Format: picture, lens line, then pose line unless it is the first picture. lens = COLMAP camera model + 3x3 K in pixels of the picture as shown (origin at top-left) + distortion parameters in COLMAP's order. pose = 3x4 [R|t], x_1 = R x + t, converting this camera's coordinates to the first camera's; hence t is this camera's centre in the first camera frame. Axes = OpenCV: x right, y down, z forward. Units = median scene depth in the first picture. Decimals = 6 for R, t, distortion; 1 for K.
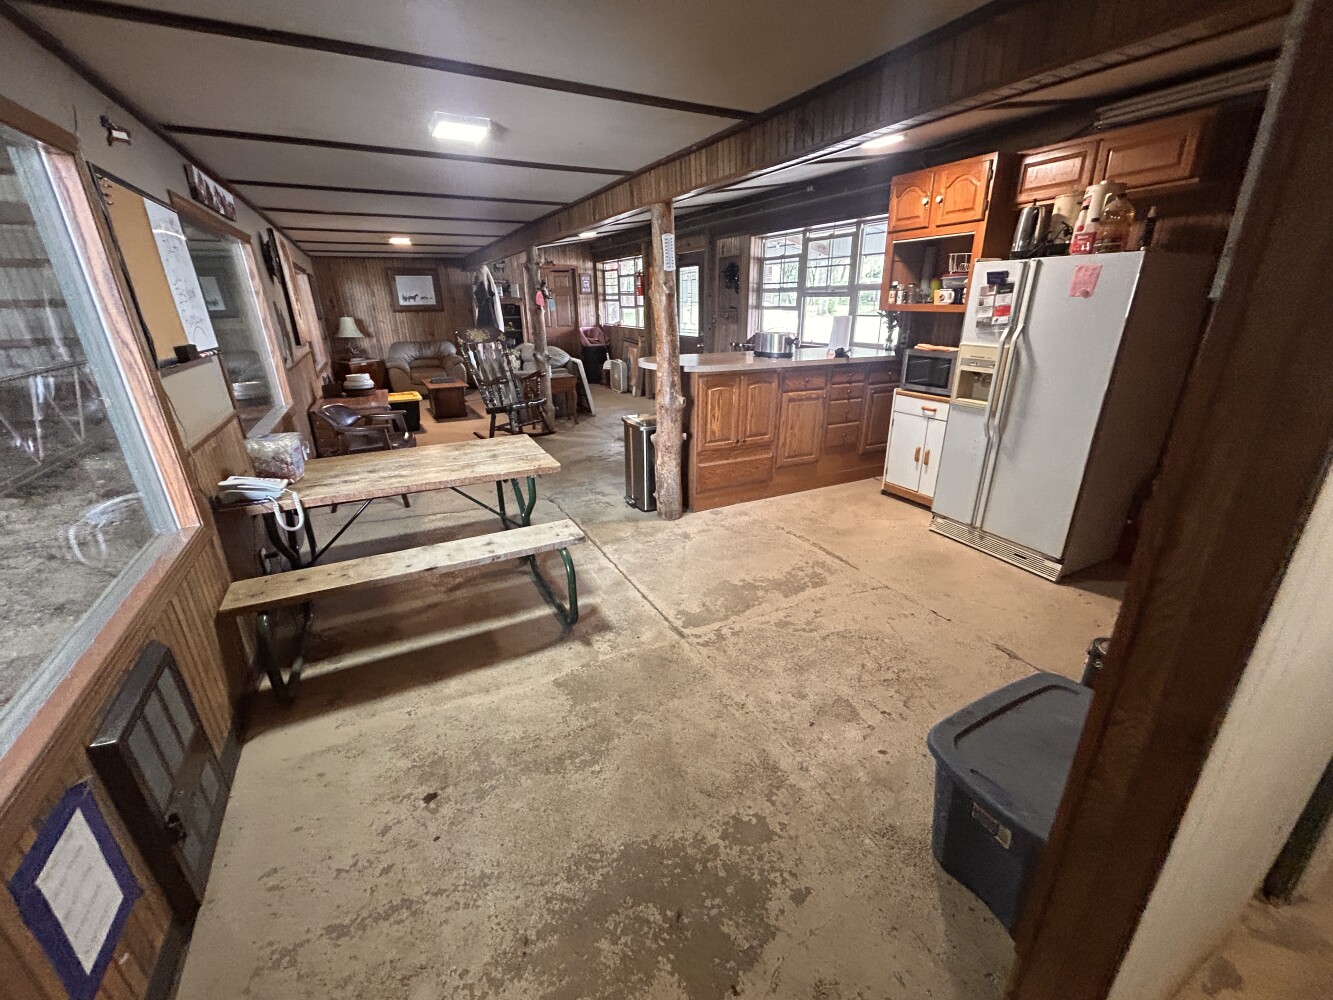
lens RADIAL K [[539.9, 0, 667.9], [0, 539.9, 503.0], [0, 0, 1]] dist [-0.003249, 0.000508]
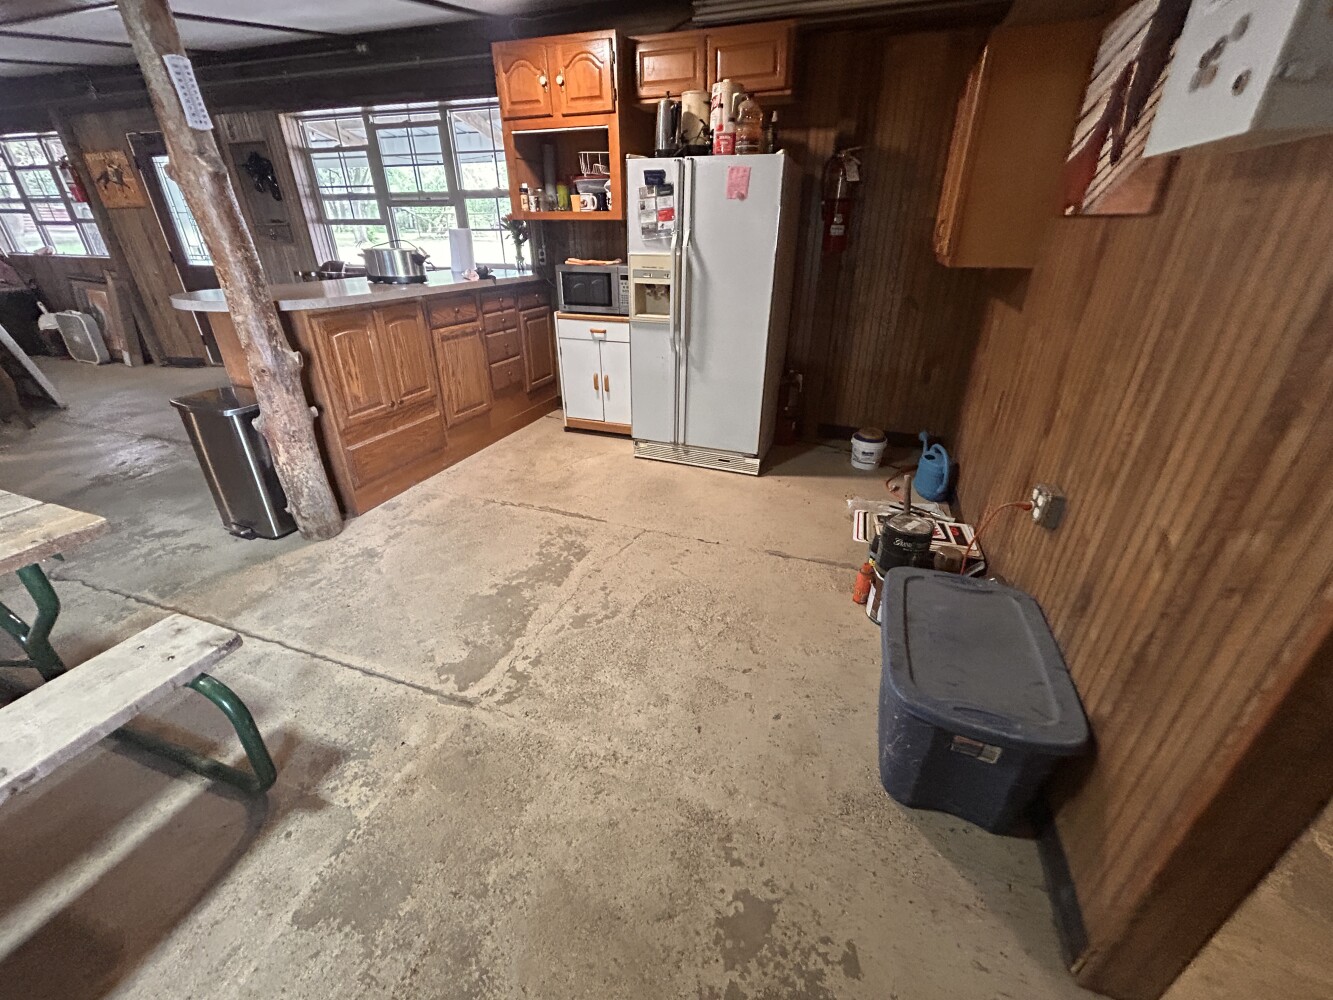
lens RADIAL K [[539.9, 0, 668.7], [0, 539.9, 499.4], [0, 0, 1]] dist [-0.003249, 0.000508]
pose [[0.730543, -0.296229, 0.615269, -0.094880], [0.229651, 0.955106, 0.187170, -0.048281], [-0.643092, 0.004561, 0.765775, 0.236340]]
